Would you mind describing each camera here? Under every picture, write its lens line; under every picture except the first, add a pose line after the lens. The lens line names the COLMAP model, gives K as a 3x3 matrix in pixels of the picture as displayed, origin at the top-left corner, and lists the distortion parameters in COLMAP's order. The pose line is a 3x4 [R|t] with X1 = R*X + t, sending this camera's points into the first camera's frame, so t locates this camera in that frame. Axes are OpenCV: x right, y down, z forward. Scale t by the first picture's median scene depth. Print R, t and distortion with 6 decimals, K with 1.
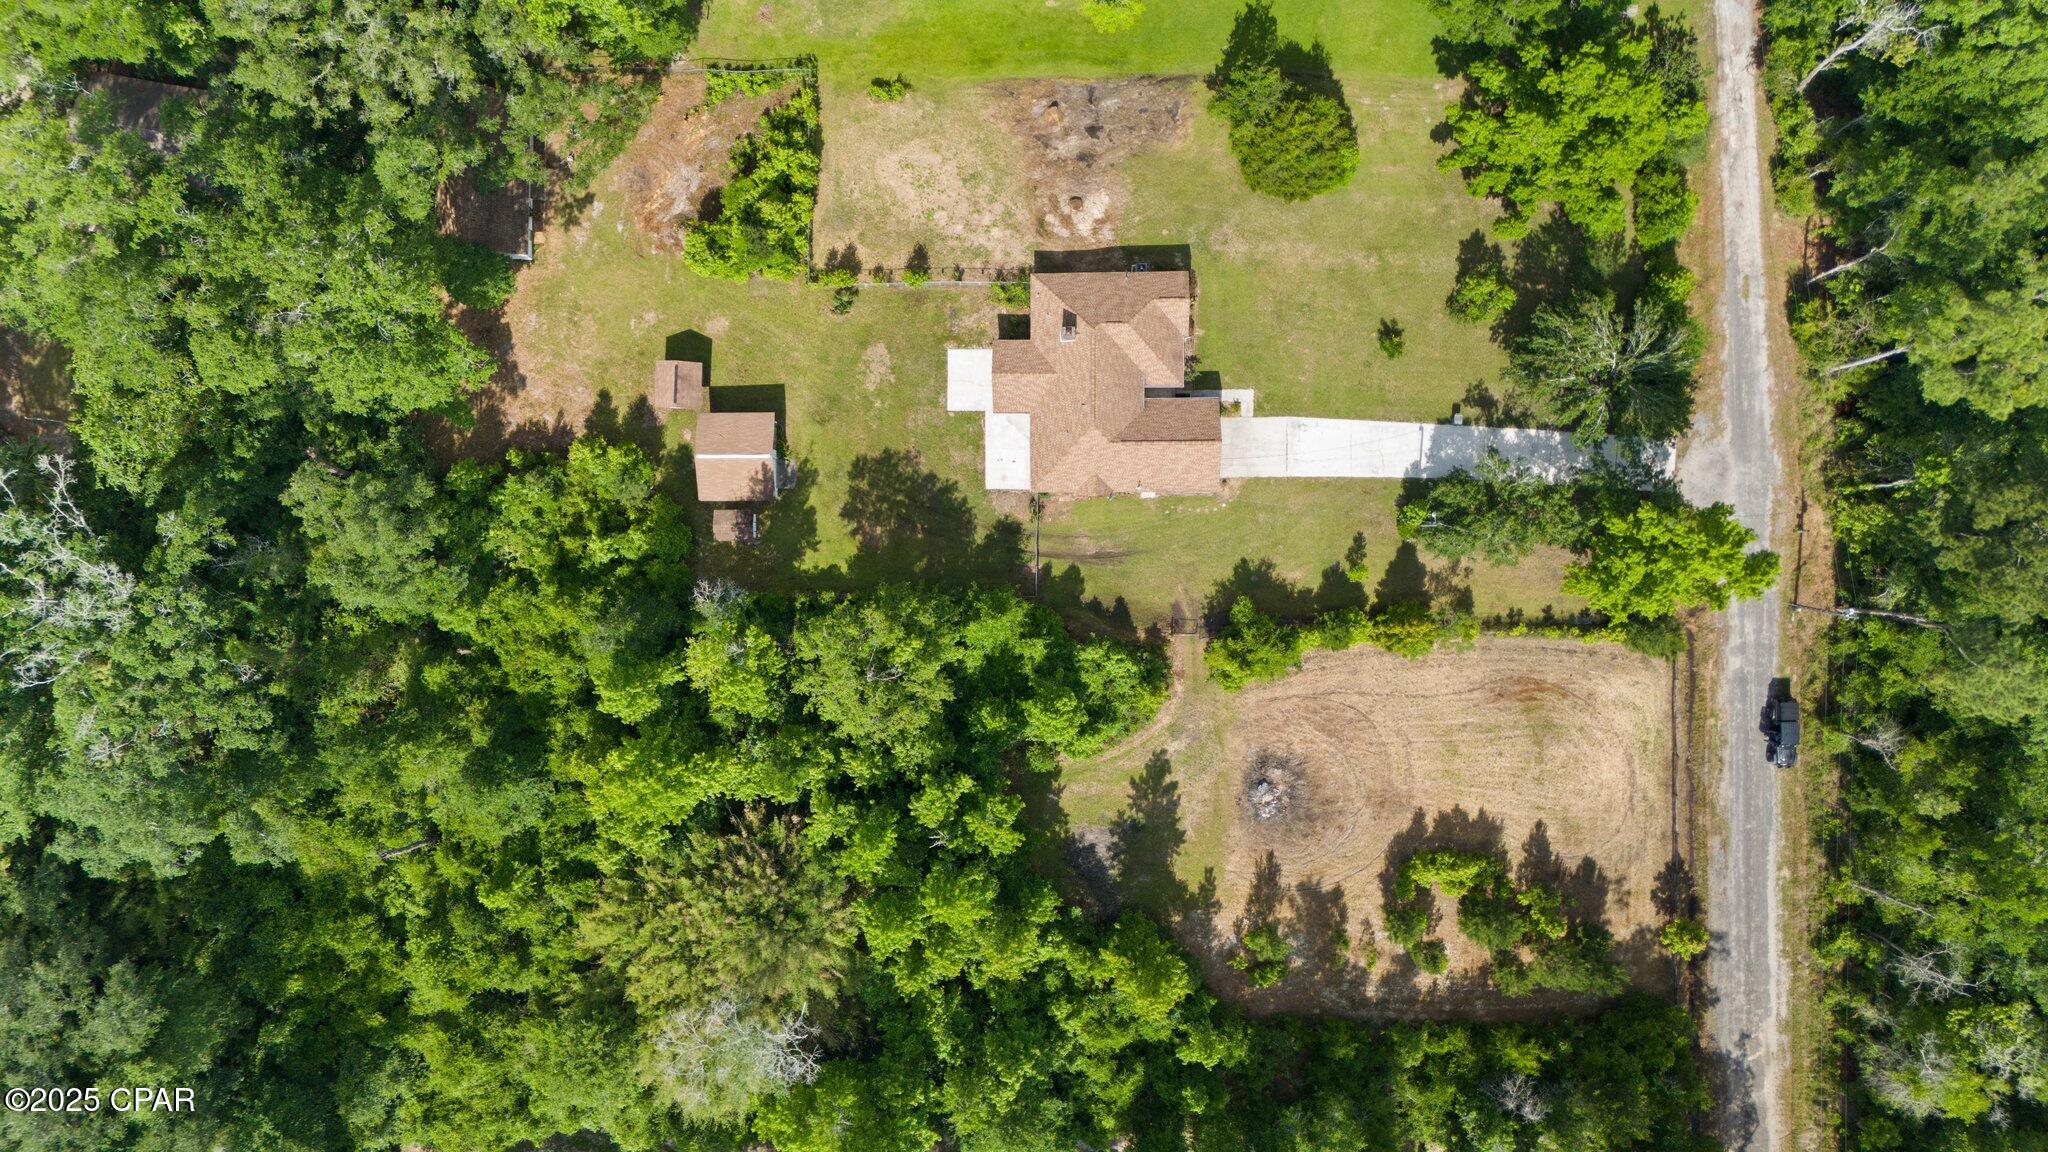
lens RADIAL K [[1525.5, 0, 1019.0], [0, 1525.5, 567.2], [0, 0, 1]] dist [0.073977, -0.080262]
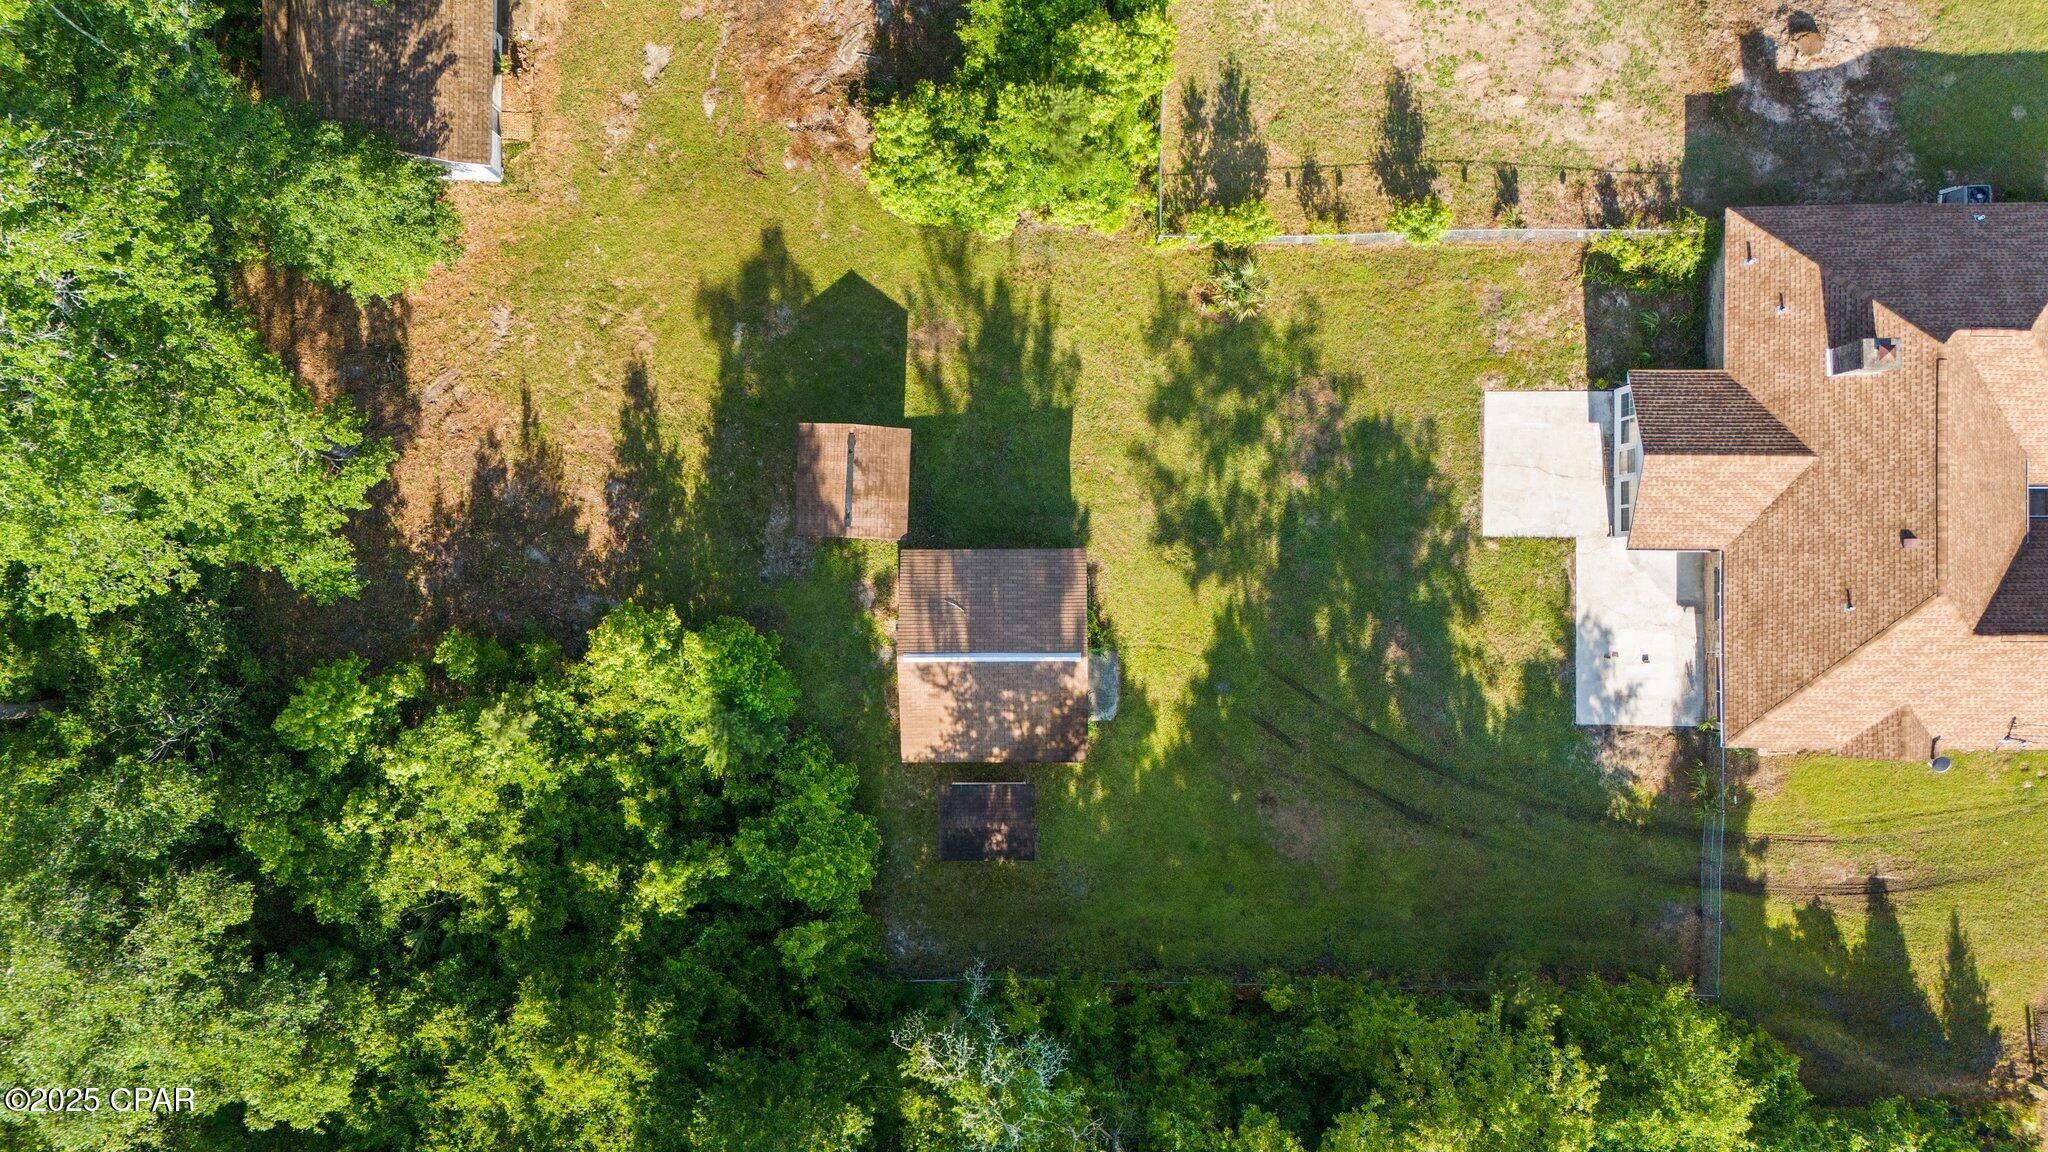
lens RADIAL K [[1525.5, 0, 1019.0], [0, 1525.5, 567.2], [0, 0, 1]] dist [0.073977, -0.080262]
pose [[0.999866, 0.003337, -0.016052, -0.174705], [-0.003482, 0.999953, -0.009023, -0.094071], [0.016021, 0.009078, 0.999830, 0.600968]]
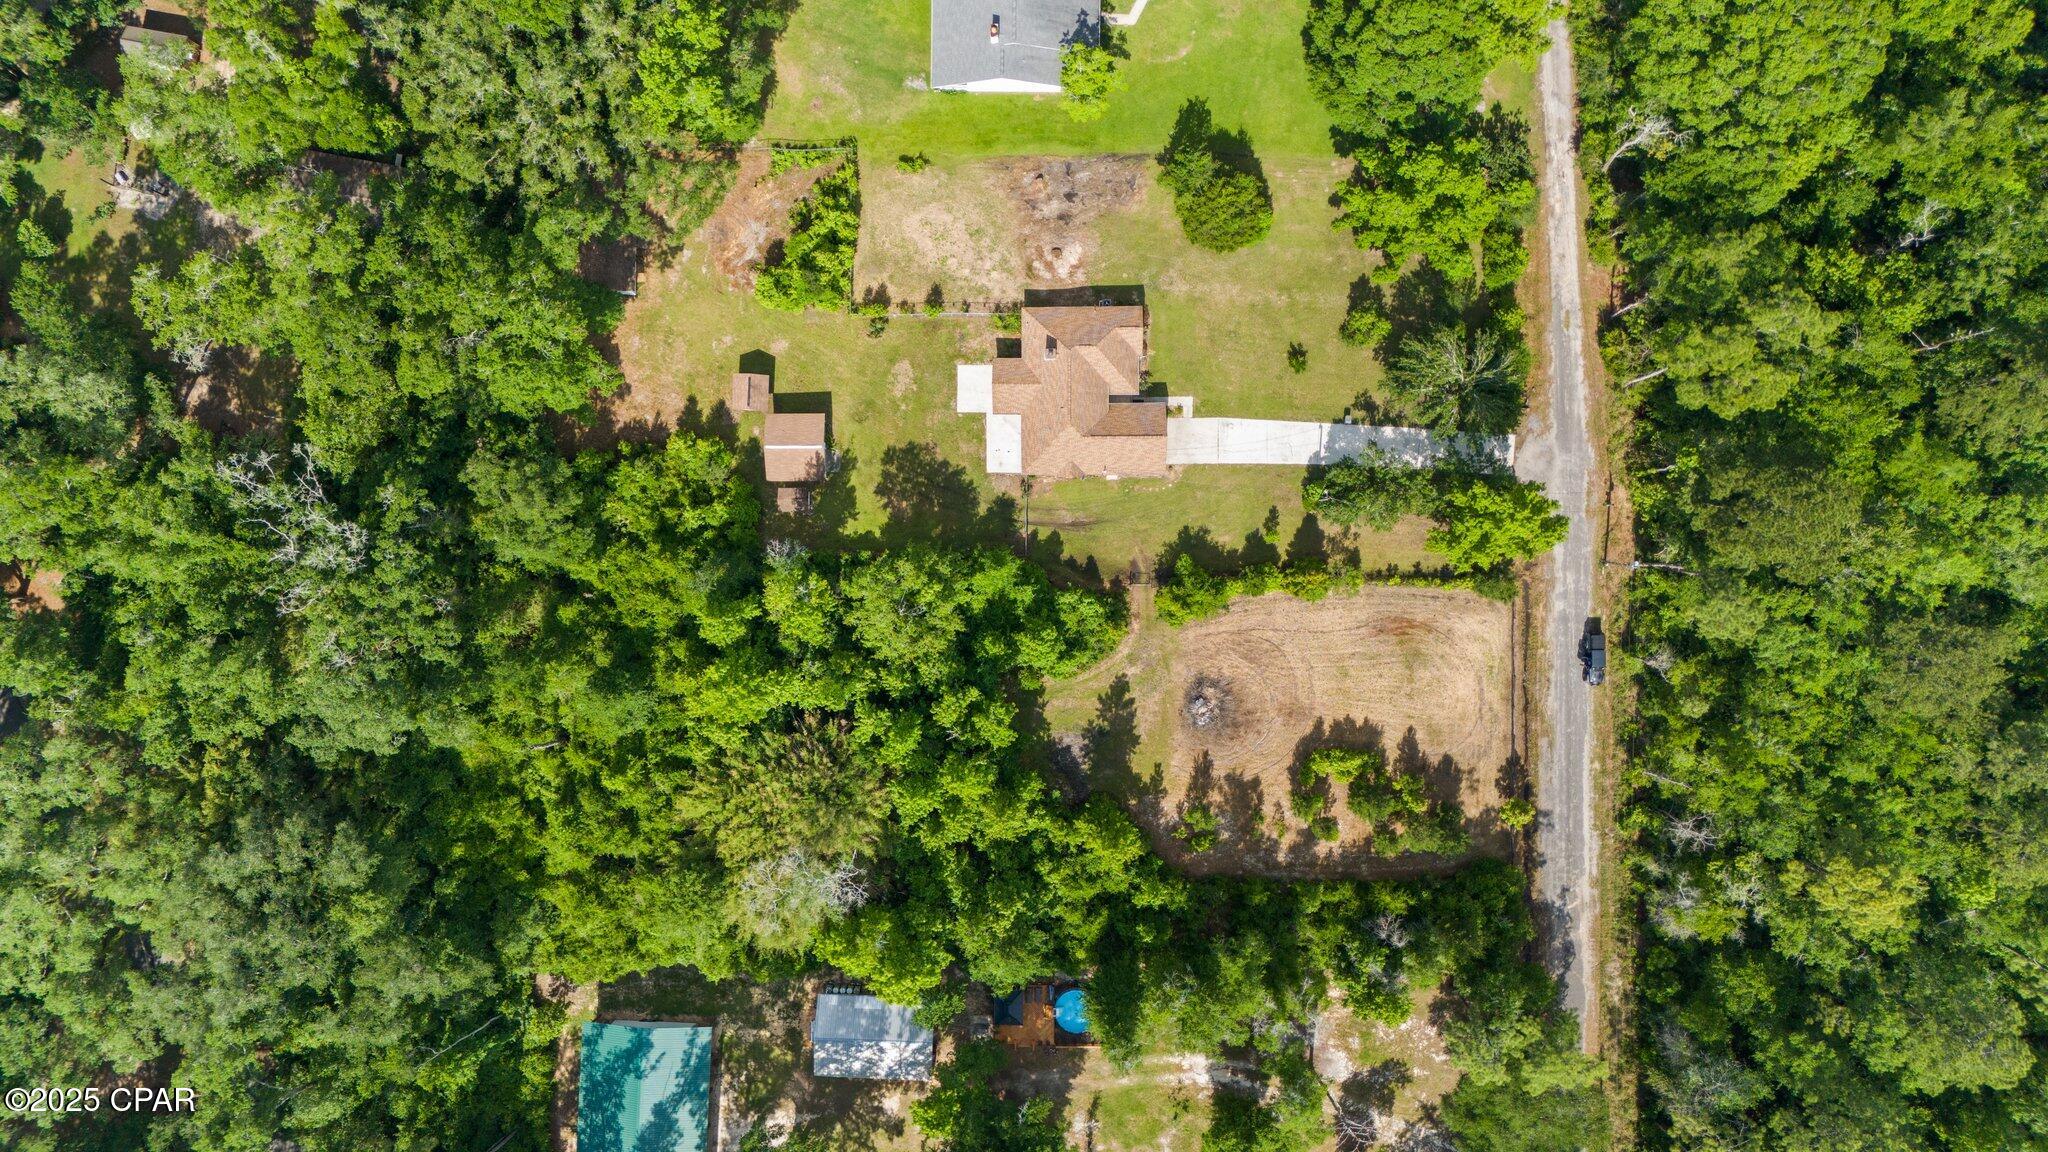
lens RADIAL K [[1525.5, 0, 1019.0], [0, 1525.5, 567.2], [0, 0, 1]] dist [0.073977, -0.080262]
pose [[0.999917, 0.000810, 0.012893, -0.011595], [-0.000779, 0.999997, -0.002389, 0.033453], [-0.012895, 0.002379, 0.999914, -0.306721]]
